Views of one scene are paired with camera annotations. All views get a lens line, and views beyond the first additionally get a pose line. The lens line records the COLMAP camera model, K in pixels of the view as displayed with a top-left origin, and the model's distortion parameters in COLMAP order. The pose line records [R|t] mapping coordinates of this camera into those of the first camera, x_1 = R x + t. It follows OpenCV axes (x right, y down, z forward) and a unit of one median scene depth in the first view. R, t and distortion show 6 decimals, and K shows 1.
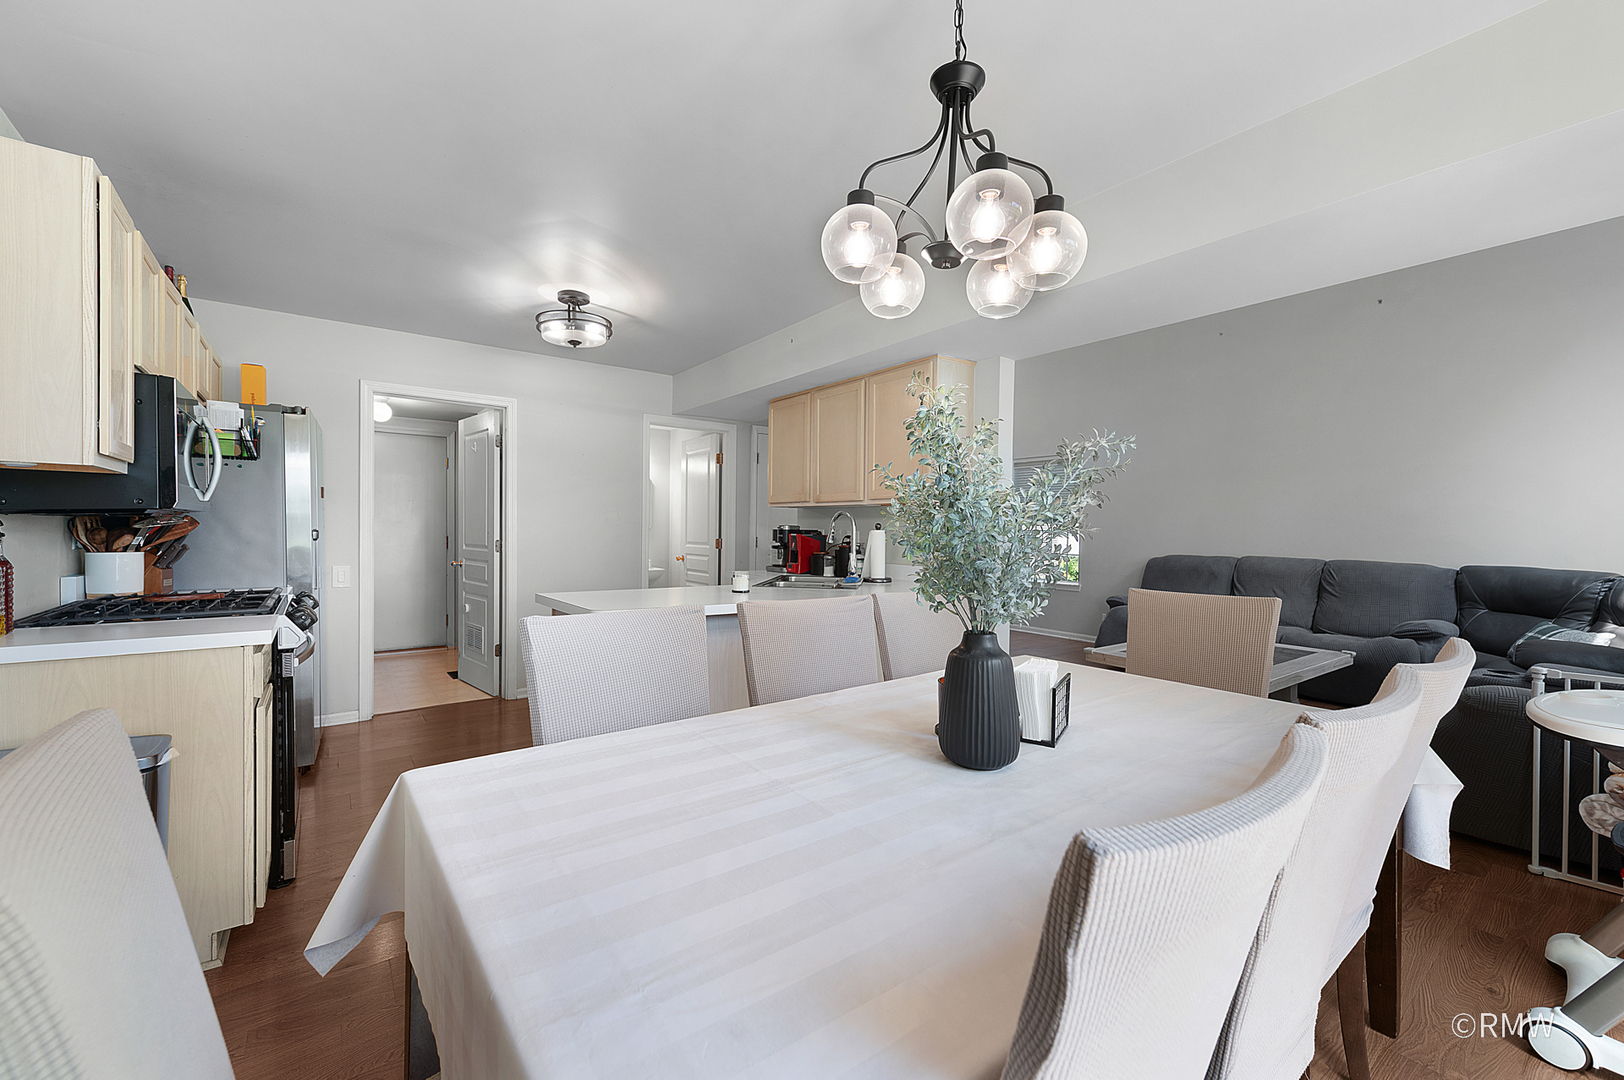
lens RADIAL K [[649.4, 0, 814.2], [0, 649.4, 550.8], [0, 0, 1]] dist [0.010874, -0.003091]
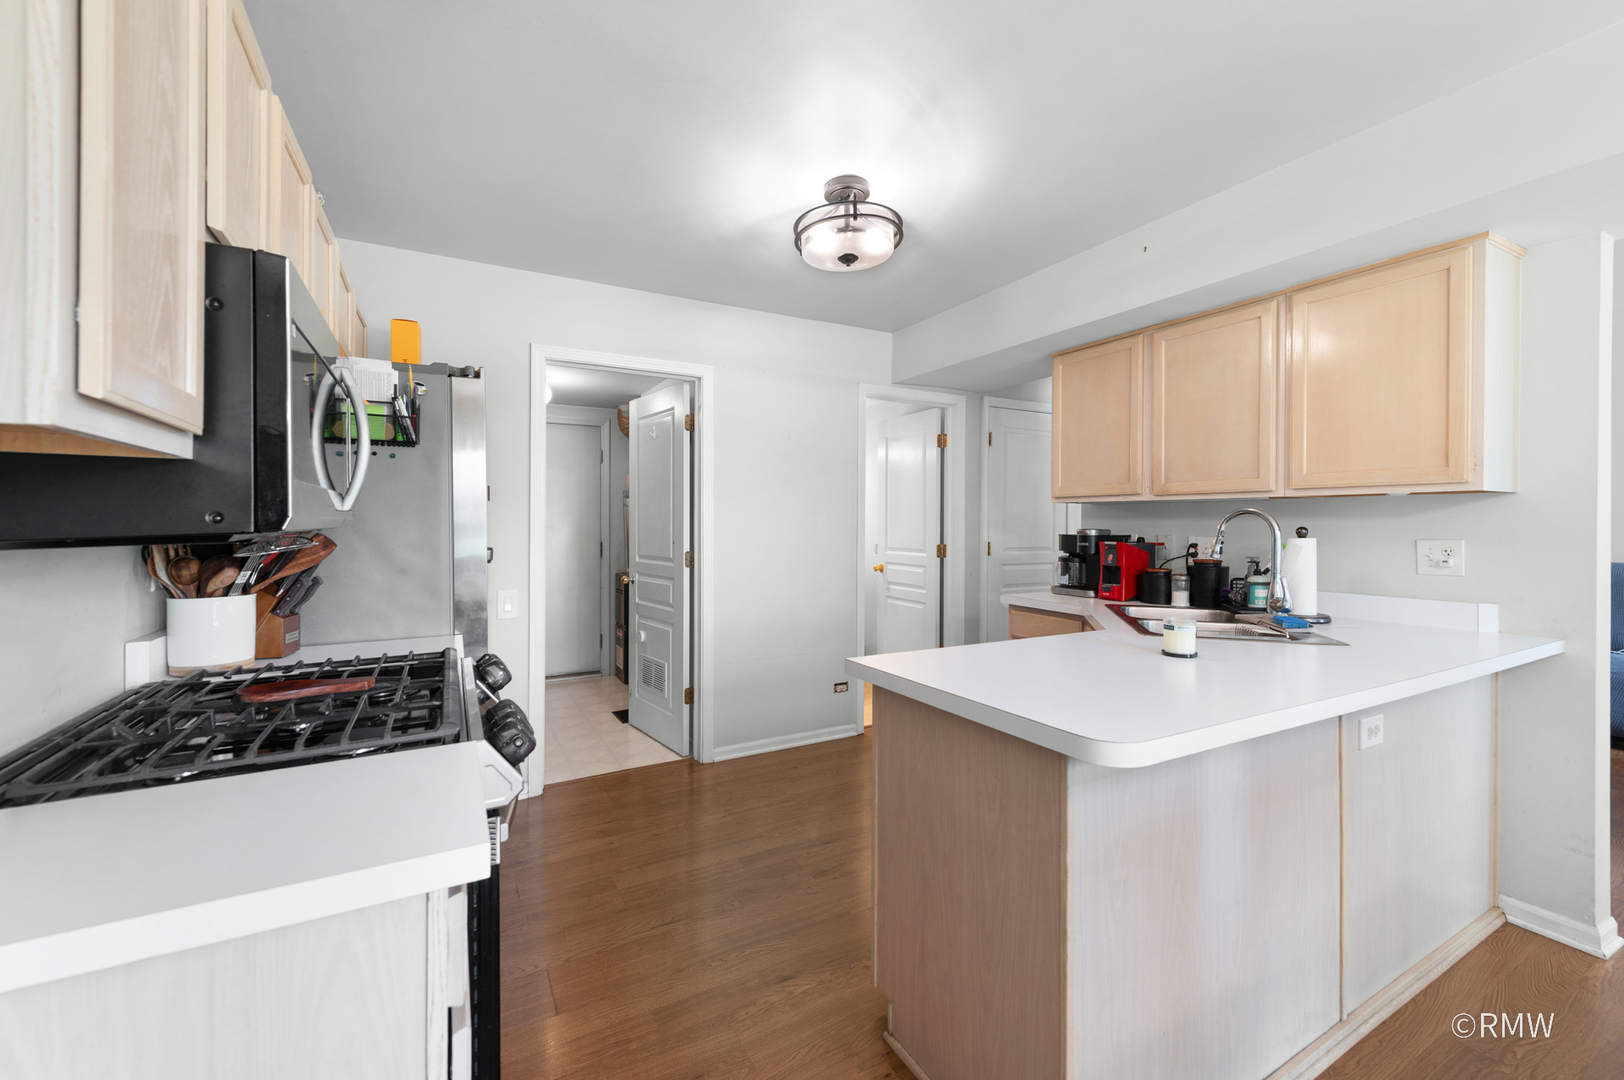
lens RADIAL K [[649.4, 0, 810.4], [0, 649.4, 536.2], [0, 0, 1]] dist [0.010874, -0.003091]
pose [[0.990714, -0.008431, -0.135698, -0.364509], [0.006588, 0.999880, -0.014027, -0.035011], [0.135800, 0.013003, 0.990651, 0.397419]]
